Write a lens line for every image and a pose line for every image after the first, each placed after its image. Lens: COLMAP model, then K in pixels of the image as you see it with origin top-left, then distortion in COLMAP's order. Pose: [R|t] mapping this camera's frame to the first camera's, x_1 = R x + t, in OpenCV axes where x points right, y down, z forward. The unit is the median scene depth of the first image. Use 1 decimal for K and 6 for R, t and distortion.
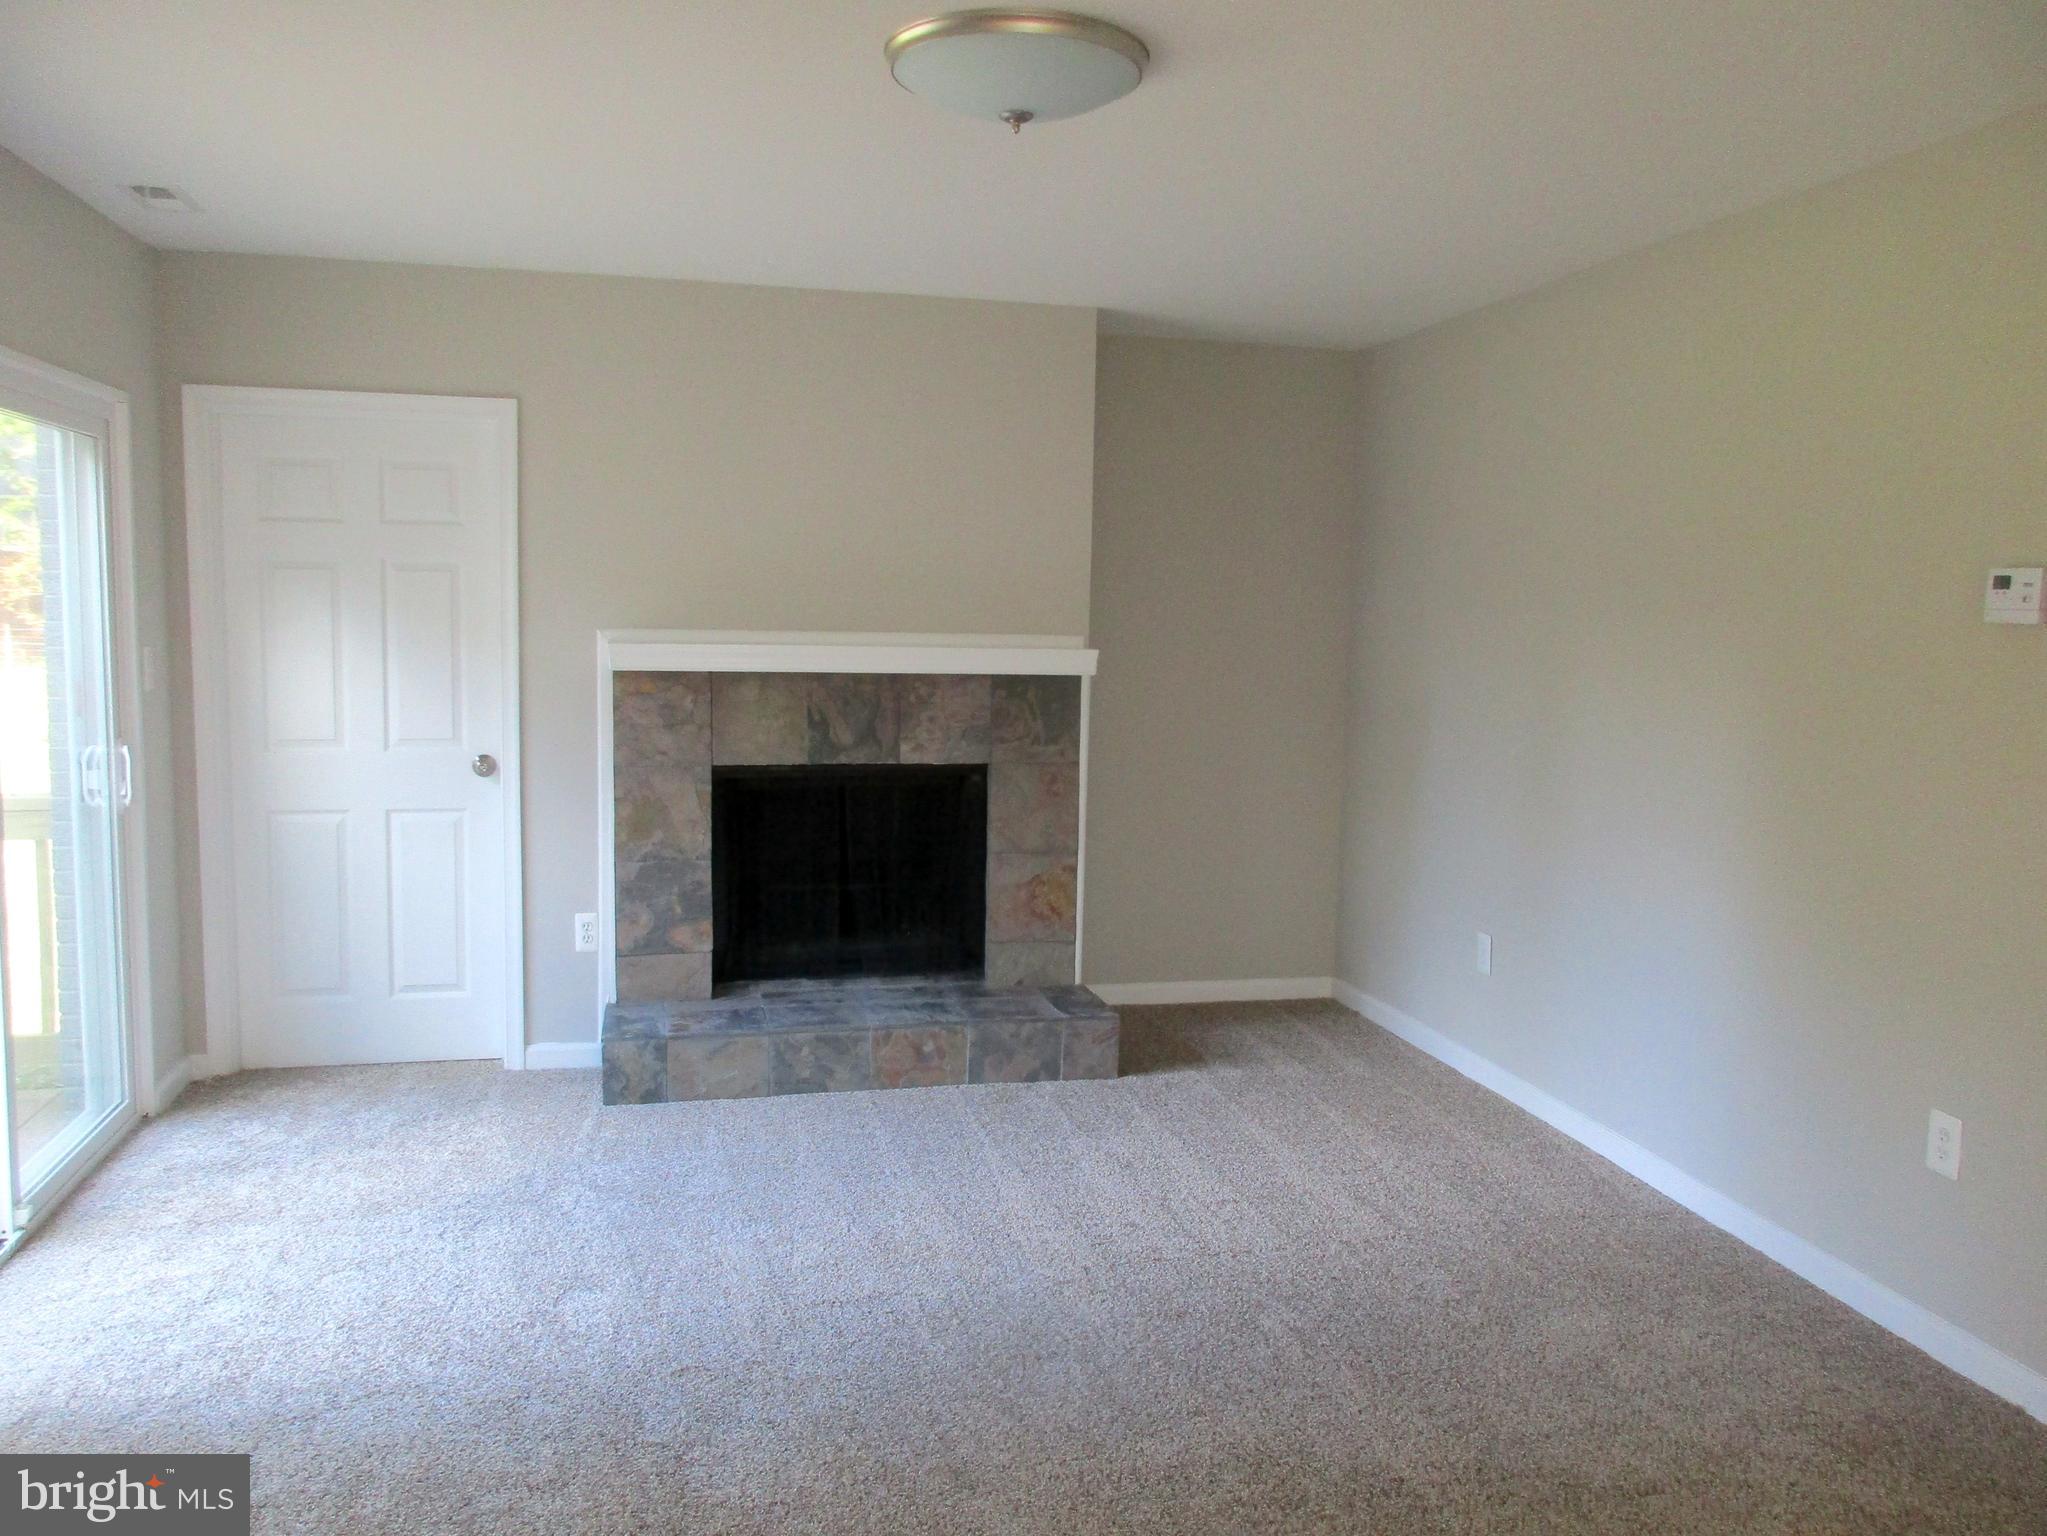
lens RADIAL K [[1534.4, 0, 1038.4], [0, 1534.4, 770.1], [0, 0, 1]] dist [0.005825, -0.002354]
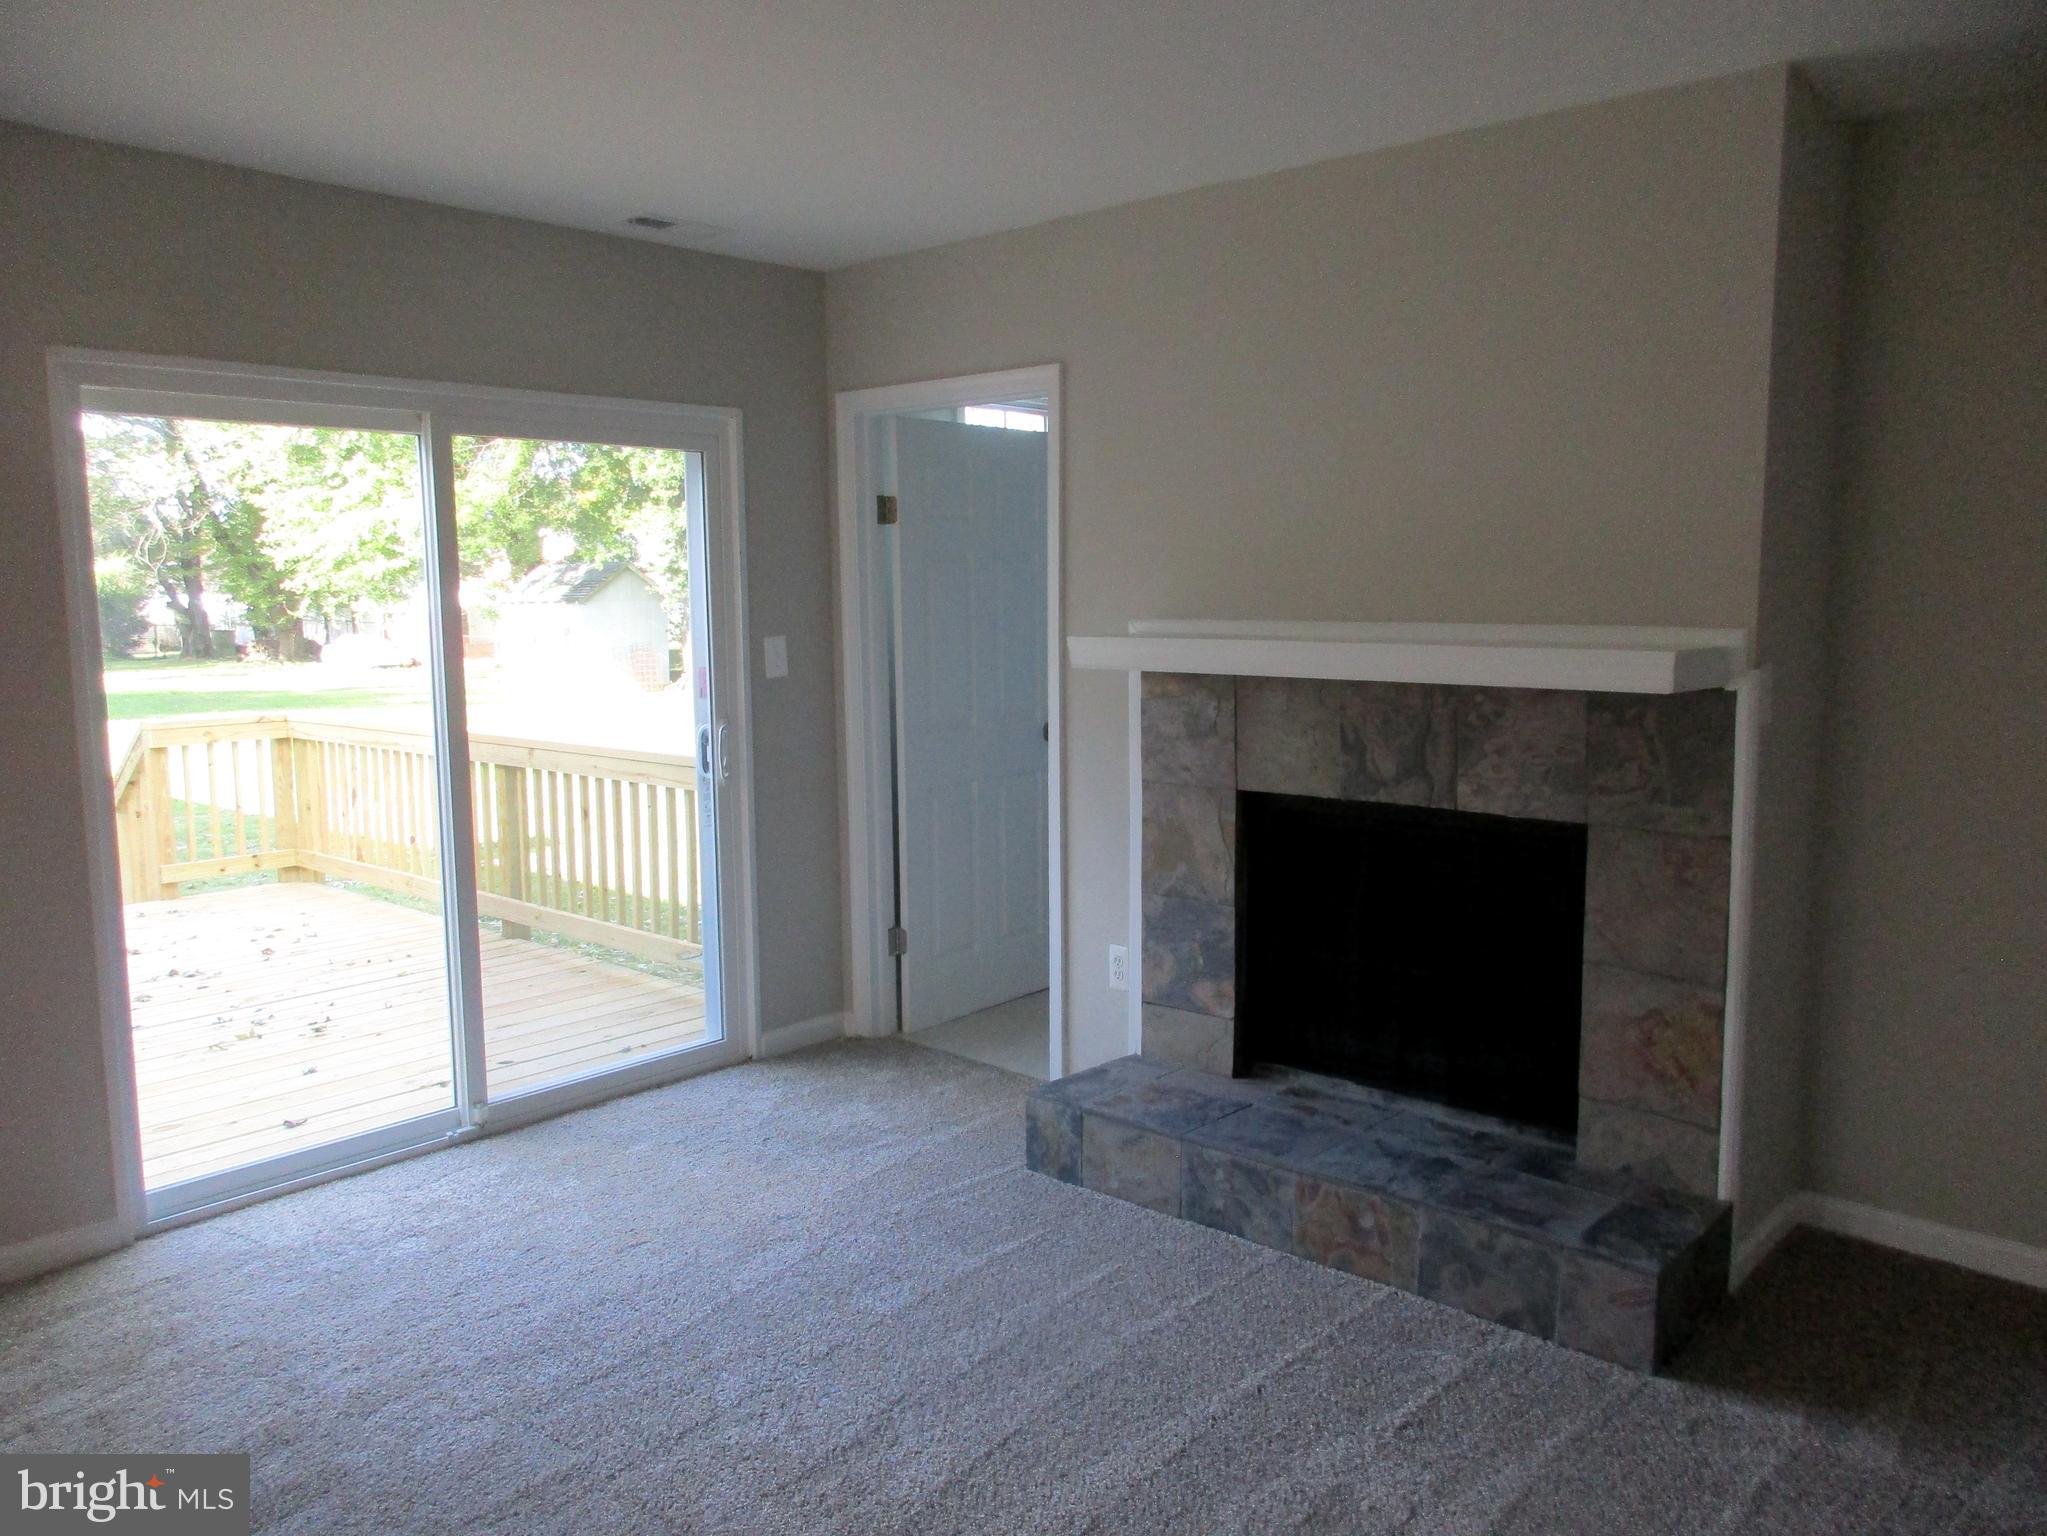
lens RADIAL K [[1534.4, 0, 1027.7], [0, 1534.4, 762.7], [0, 0, 1]] dist [0.005825, -0.002354]
pose [[0.580064, 0.074837, -0.811126, 0.371407], [-0.066710, 0.996790, 0.044260, -0.045176], [0.811835, 0.028436, 0.583195, 0.443957]]
